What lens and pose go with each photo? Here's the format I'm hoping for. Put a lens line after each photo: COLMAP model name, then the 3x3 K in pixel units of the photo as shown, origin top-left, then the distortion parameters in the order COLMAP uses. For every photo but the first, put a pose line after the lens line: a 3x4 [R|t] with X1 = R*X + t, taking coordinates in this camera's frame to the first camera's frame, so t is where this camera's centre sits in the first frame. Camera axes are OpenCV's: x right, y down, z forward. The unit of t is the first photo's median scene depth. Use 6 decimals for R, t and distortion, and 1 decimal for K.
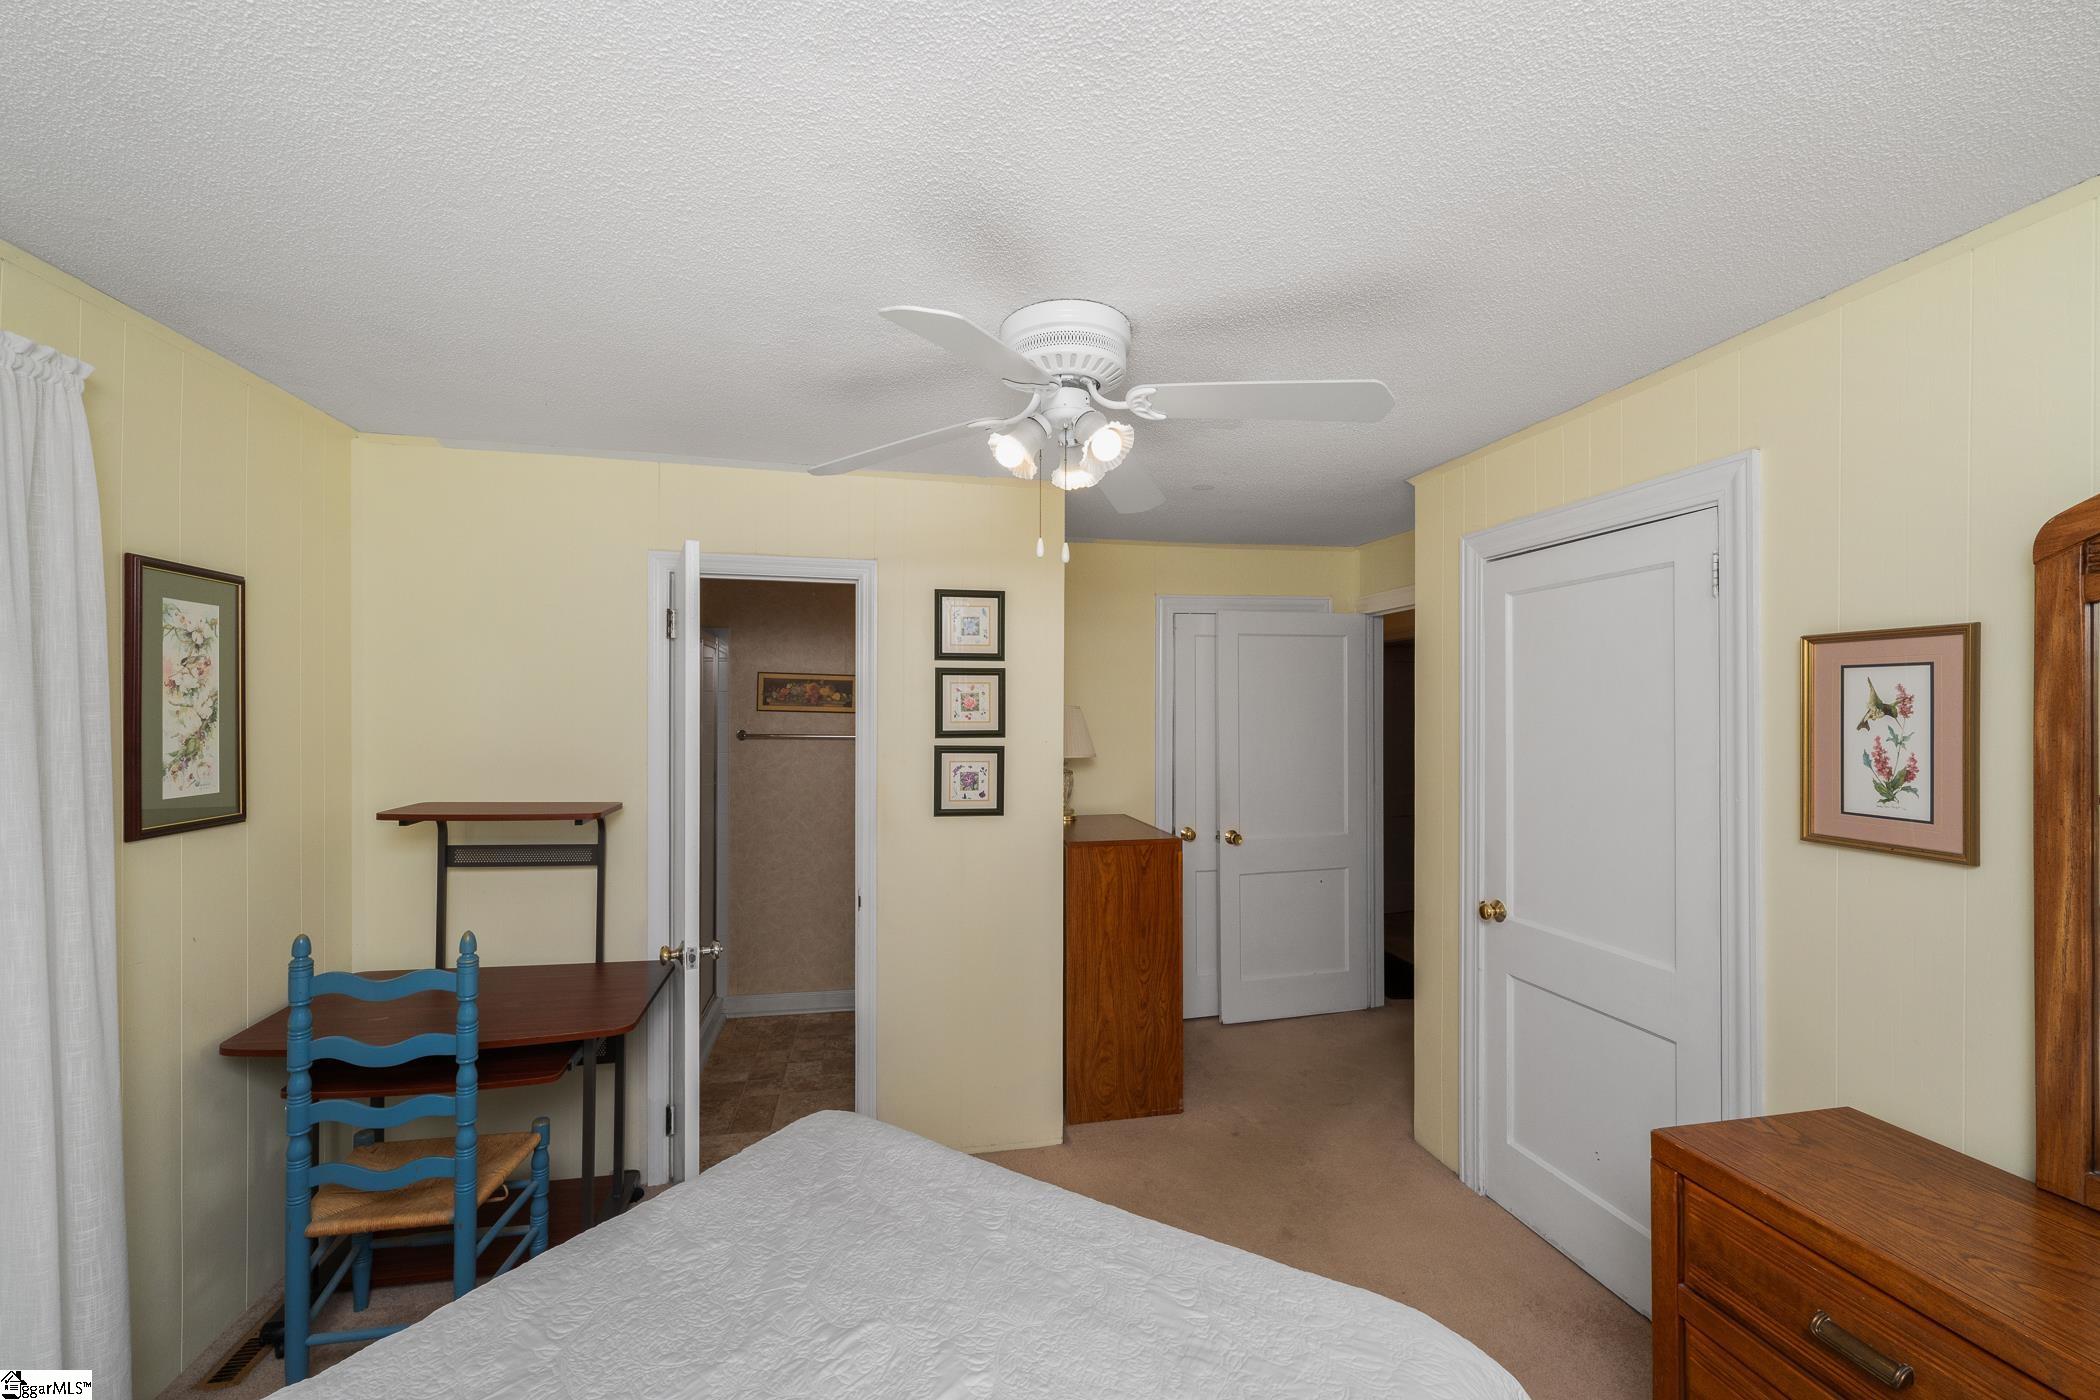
lens RADIAL K [[836.3, 0, 1036.2], [0, 836.3, 712.3], [0, 0, 1]] dist [0.008581, -0.000291]
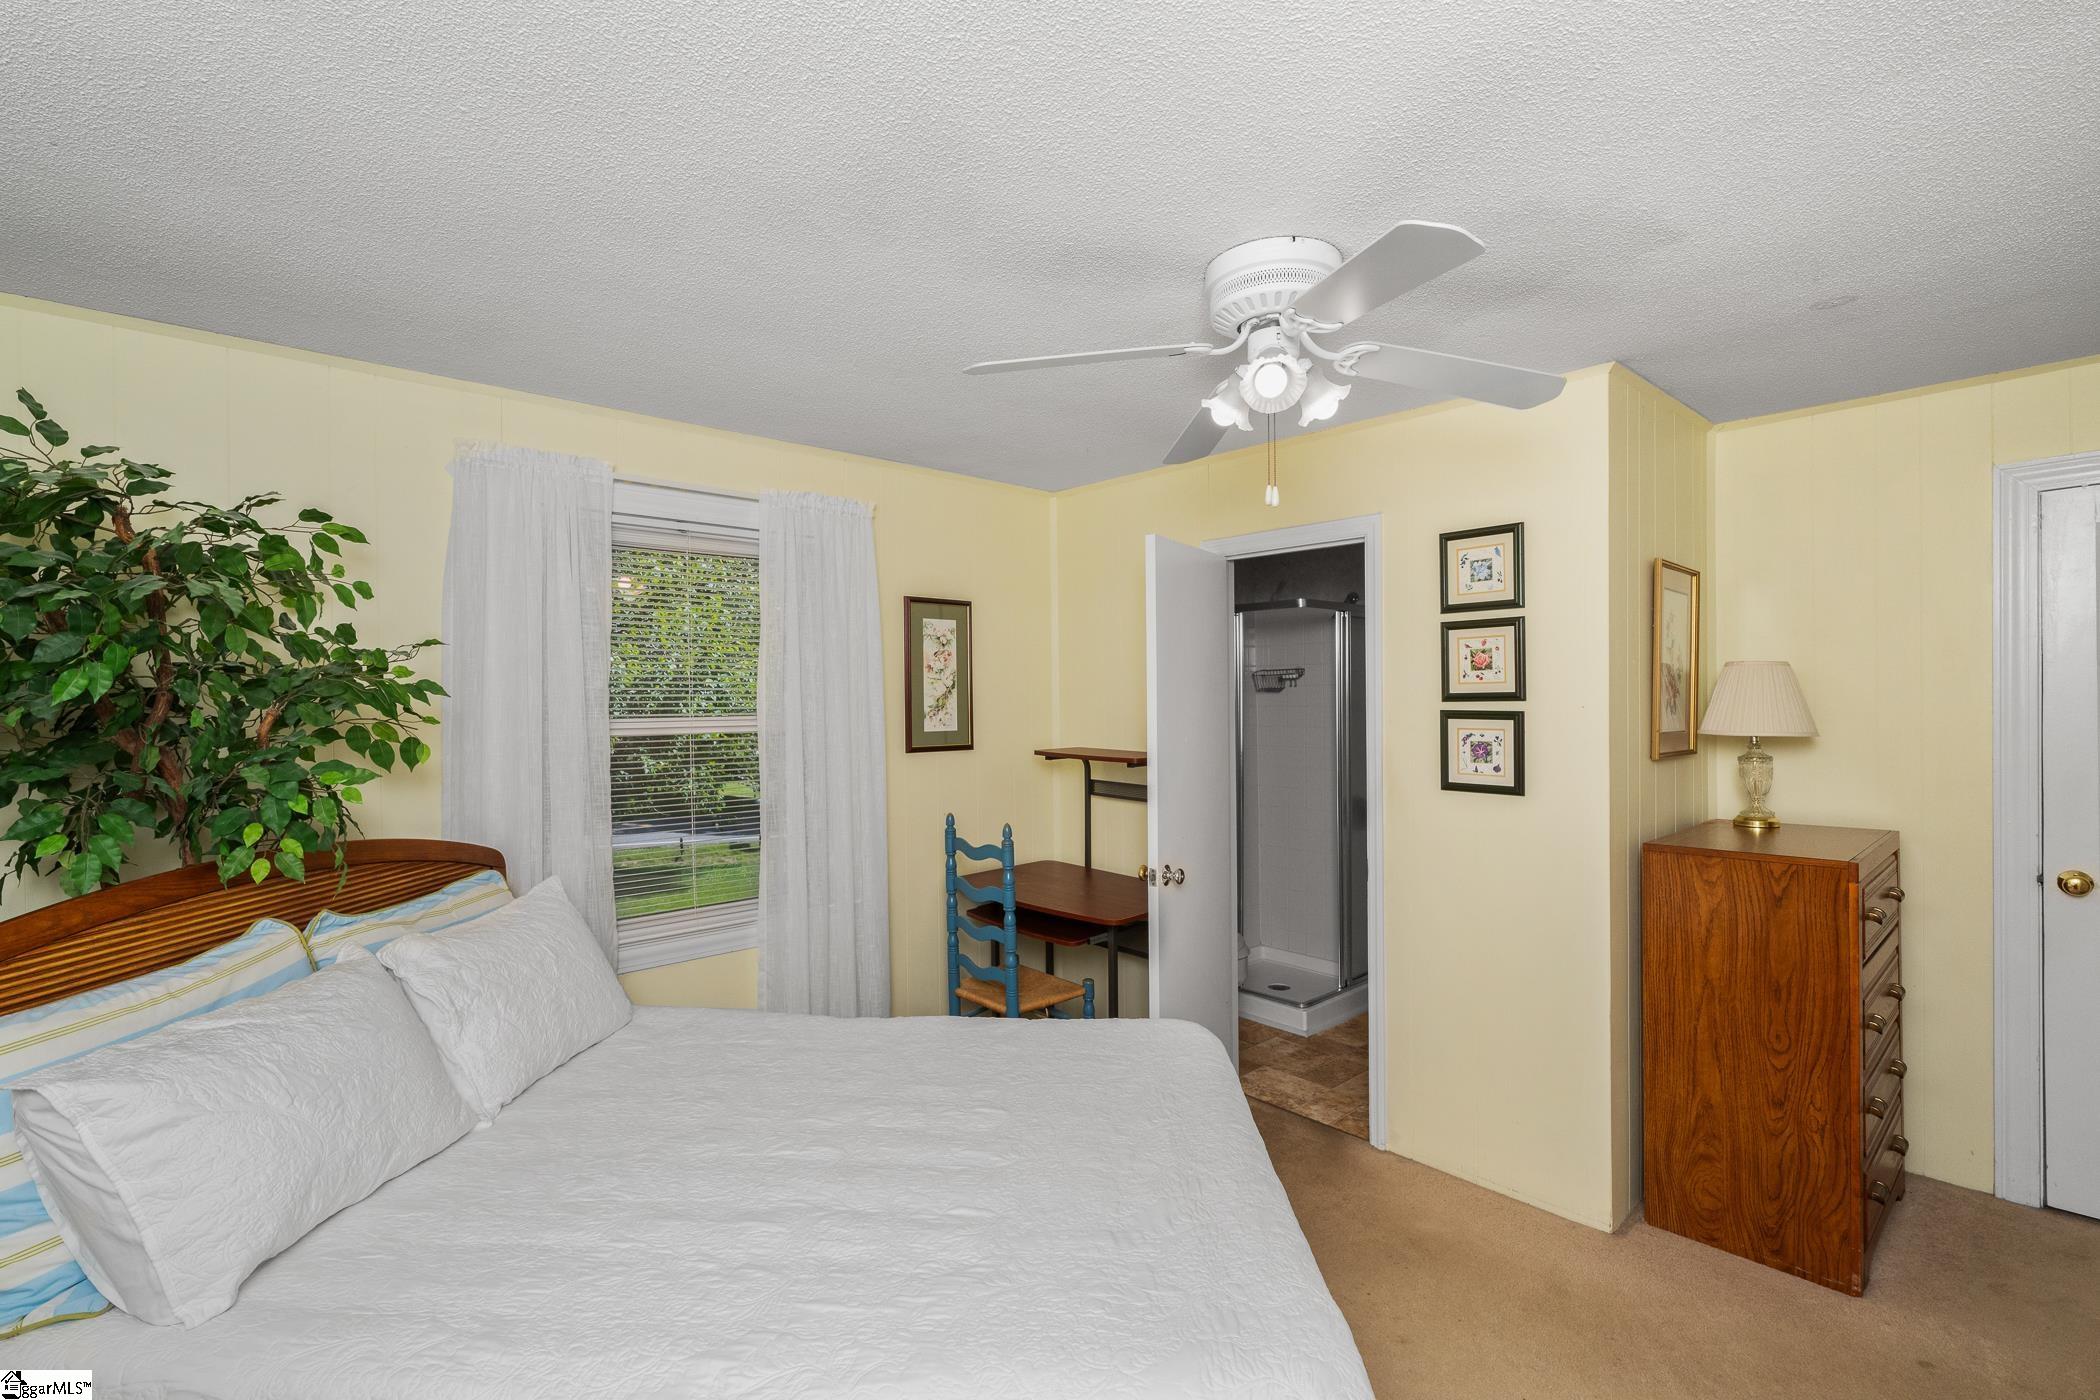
lens RADIAL K [[918.0, 0, 1036.0], [0, 918.0, 699.9], [0, 0, 1]] dist [-0.002710, 0.000172]
pose [[0.515235, -0.005590, -0.857031, 0.492153], [0.008320, 0.999964, -0.001520, 0.026875], [0.857009, -0.006347, 0.515263, 0.129331]]
